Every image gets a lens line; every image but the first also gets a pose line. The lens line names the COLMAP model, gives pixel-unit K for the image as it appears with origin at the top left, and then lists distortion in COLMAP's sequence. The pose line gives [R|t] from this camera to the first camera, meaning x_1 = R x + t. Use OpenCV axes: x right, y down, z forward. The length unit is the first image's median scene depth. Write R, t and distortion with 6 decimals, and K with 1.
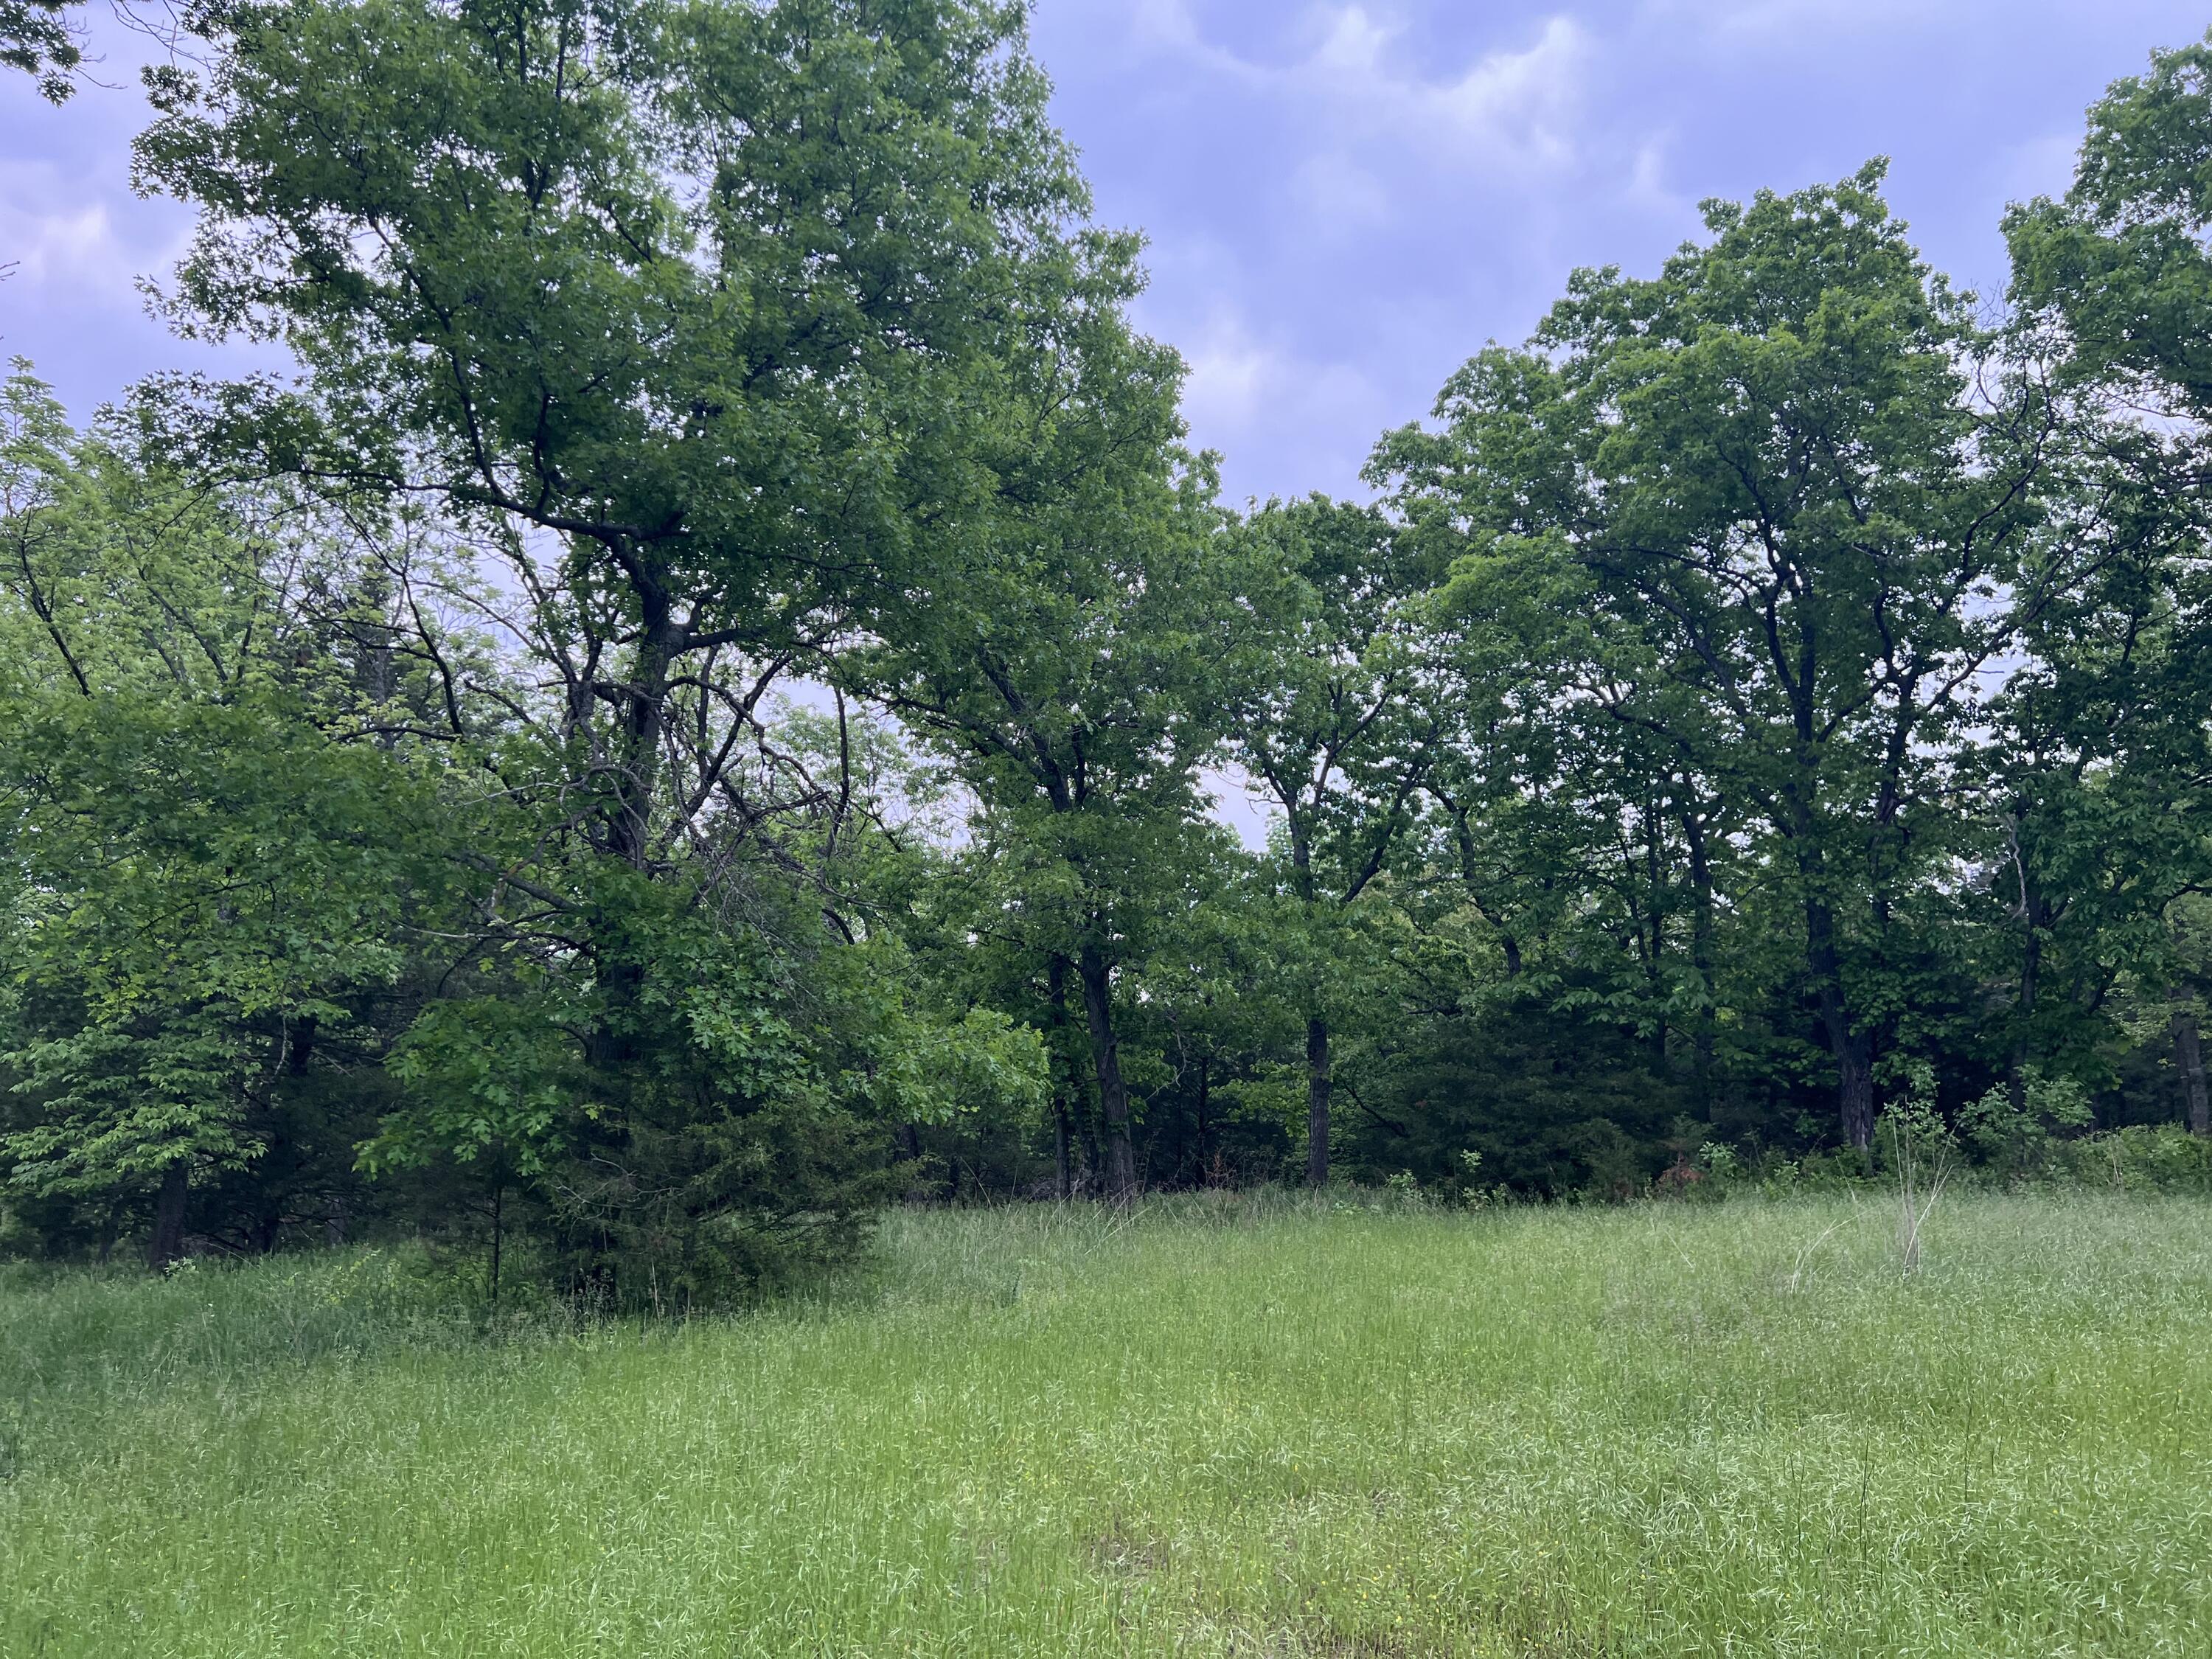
lens RADIAL K [[1654.2, 0, 1097.7], [0, 1654.2, 828.9], [0, 0, 1]] dist [0.055364, -0.029642]
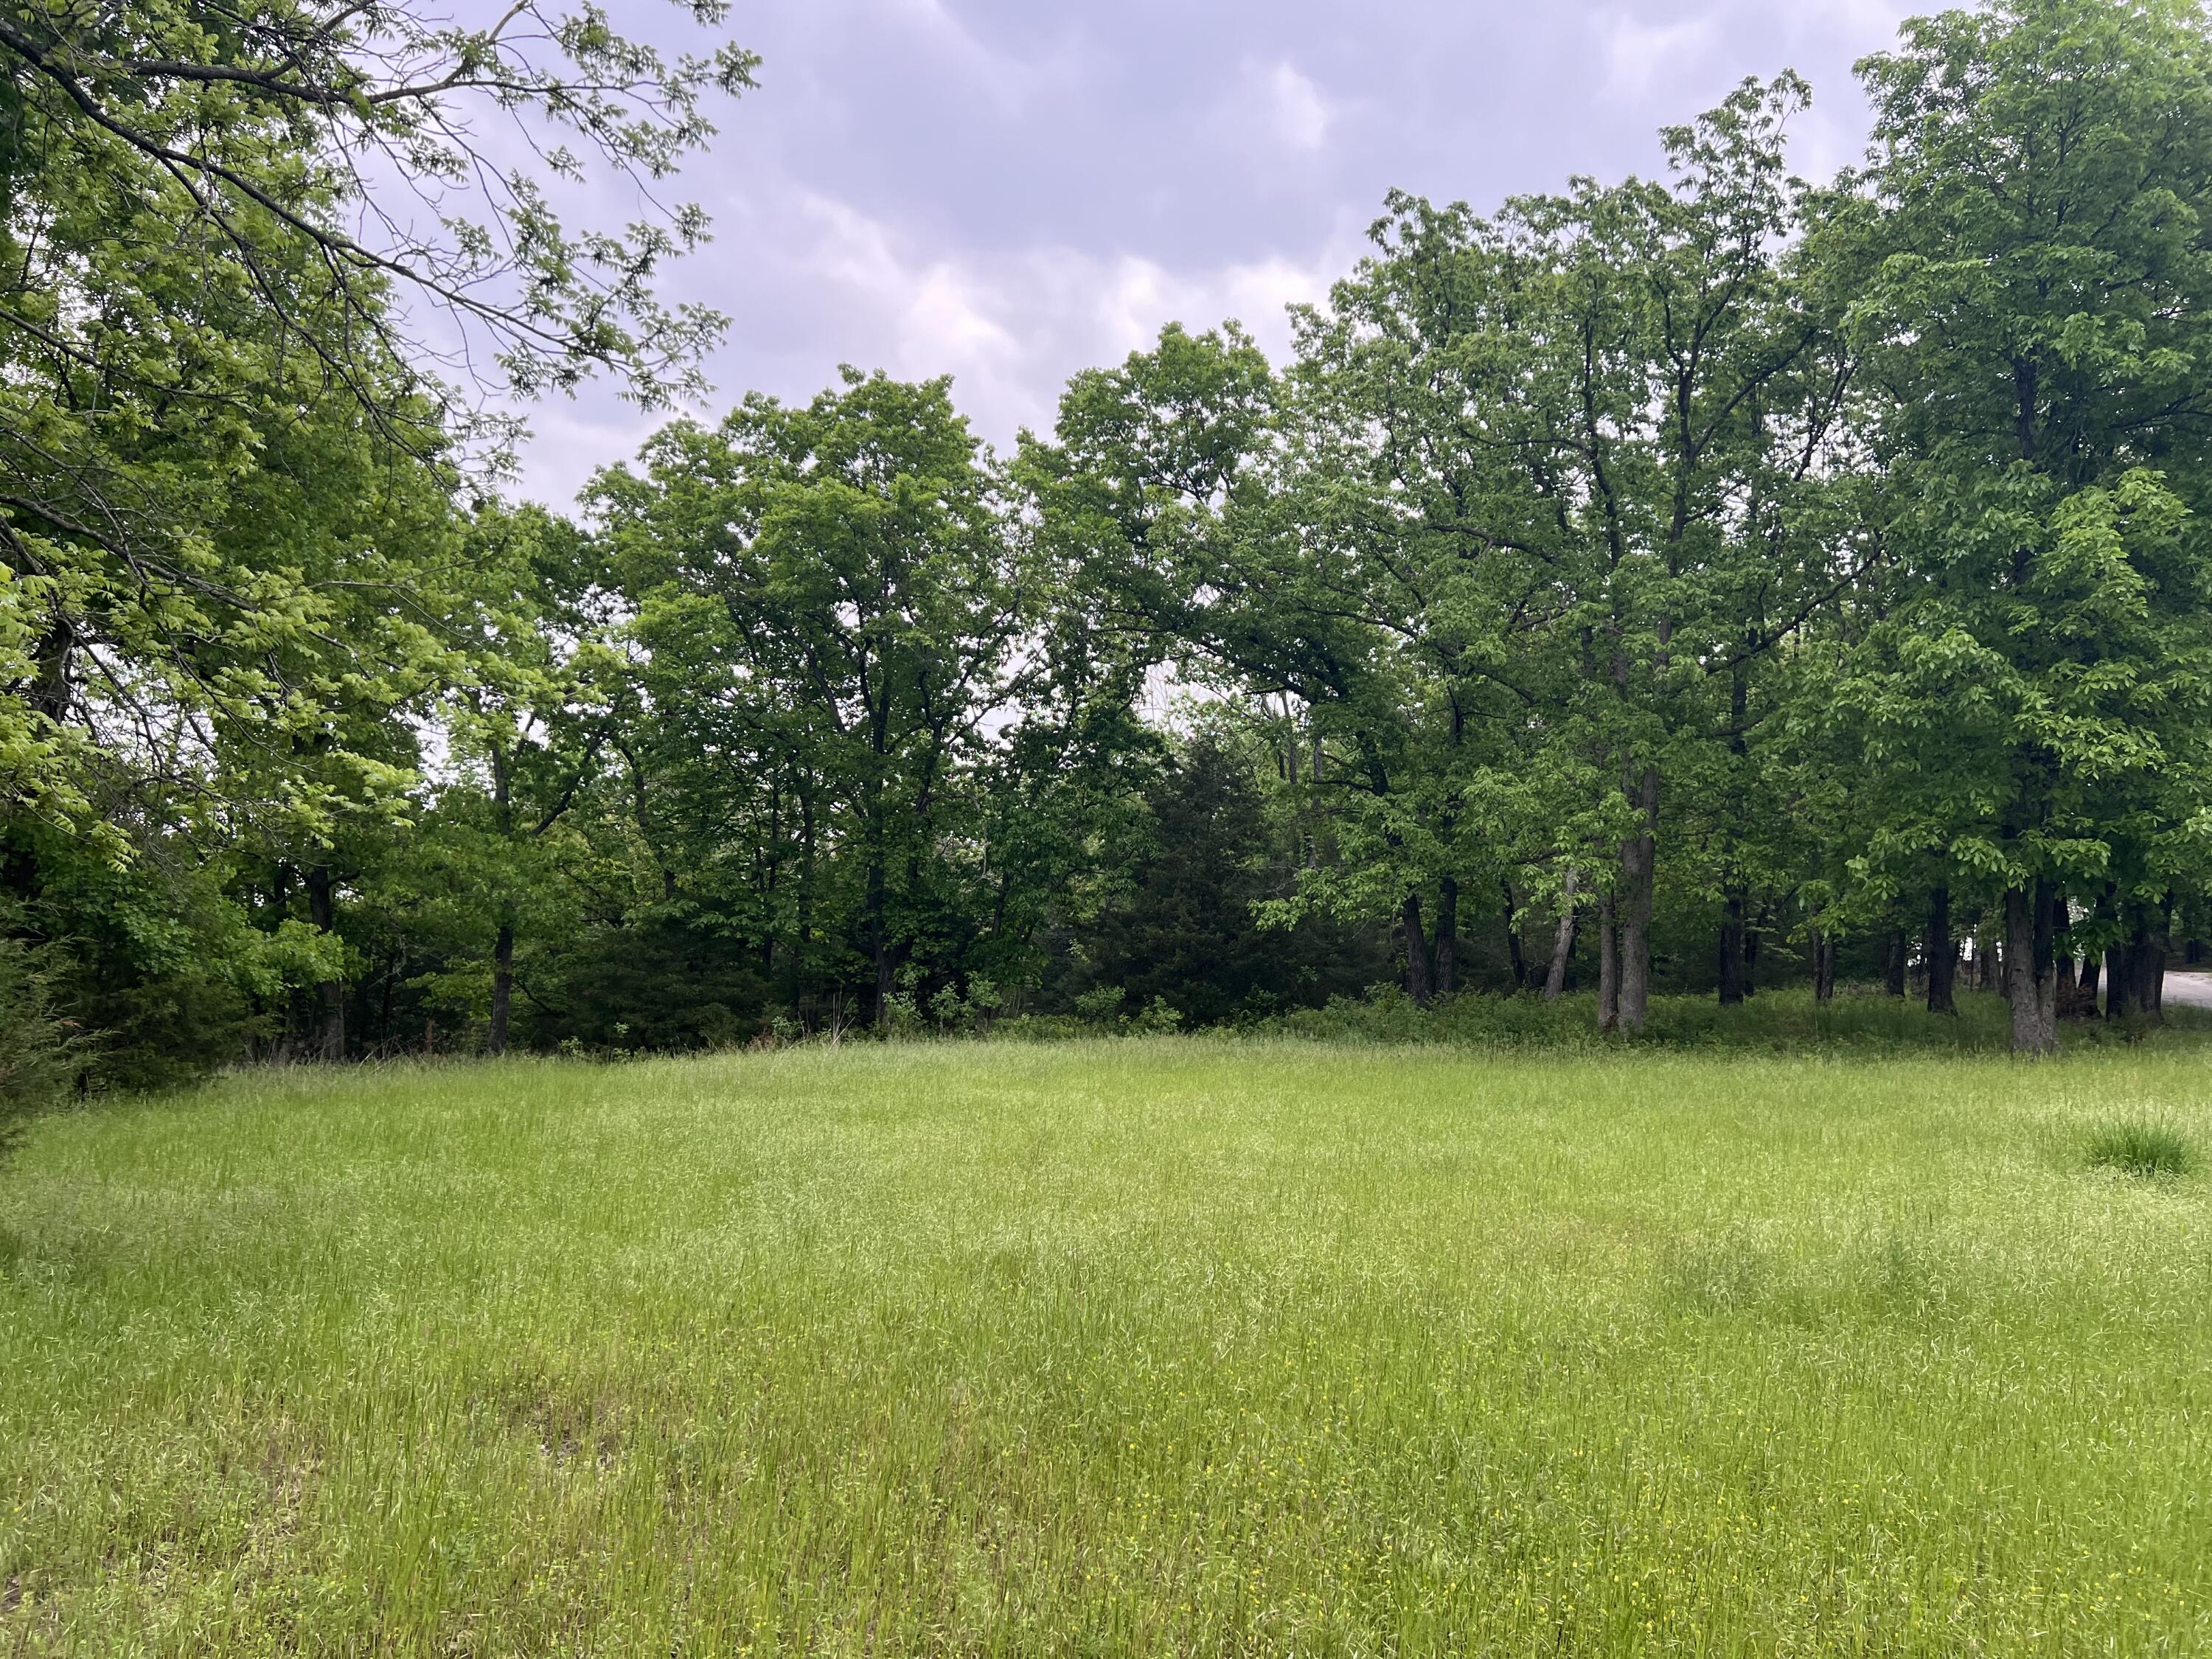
lens RADIAL K [[1654.2, 0, 1124.3], [0, 1654.2, 846.0], [0, 0, 1]] dist [0.055364, -0.029642]
pose [[0.873961, 0.061161, 0.482132, -0.078536], [-0.094238, 0.994547, 0.044661, -0.051143], [-0.476772, -0.084467, 0.874959, -0.359651]]
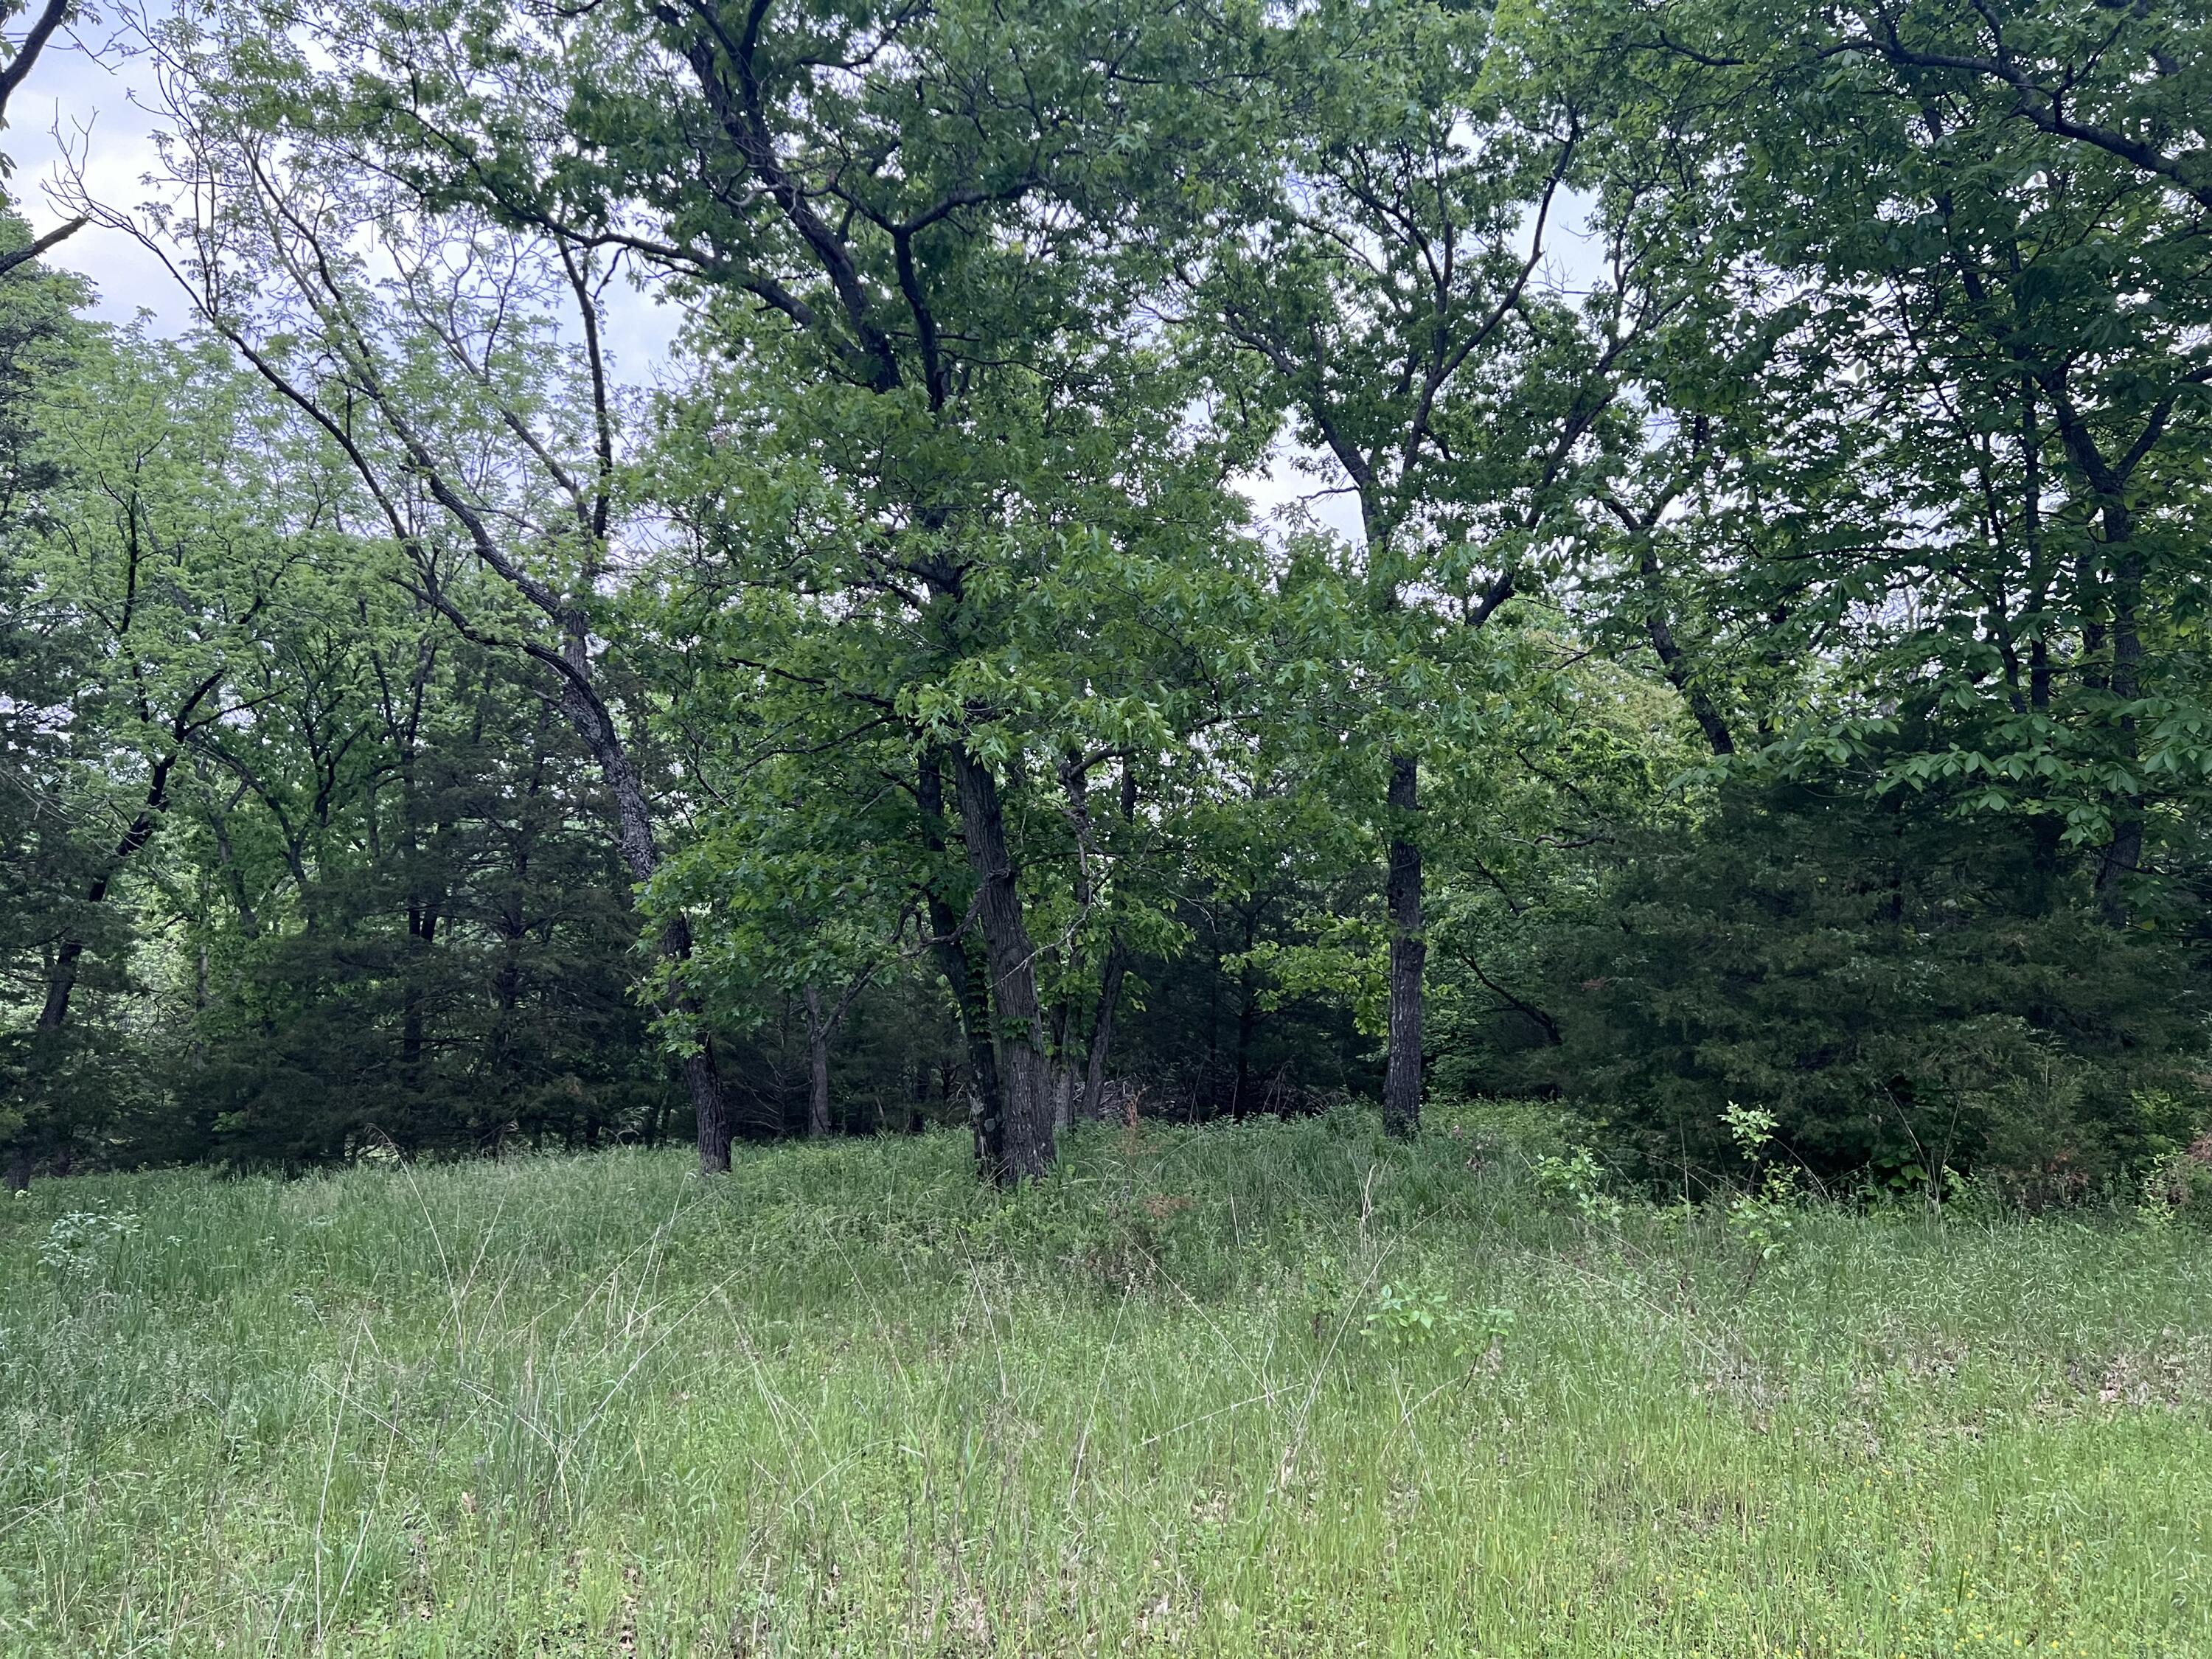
lens RADIAL K [[1654.2, 0, 1118.6], [0, 1654.2, 838.7], [0, 0, 1]] dist [0.055364, -0.029642]
pose [[0.997956, -0.006050, -0.063621, 0.078204], [0.011160, 0.996710, 0.080278, 0.075196], [0.062927, -0.080824, 0.994740, 0.464190]]
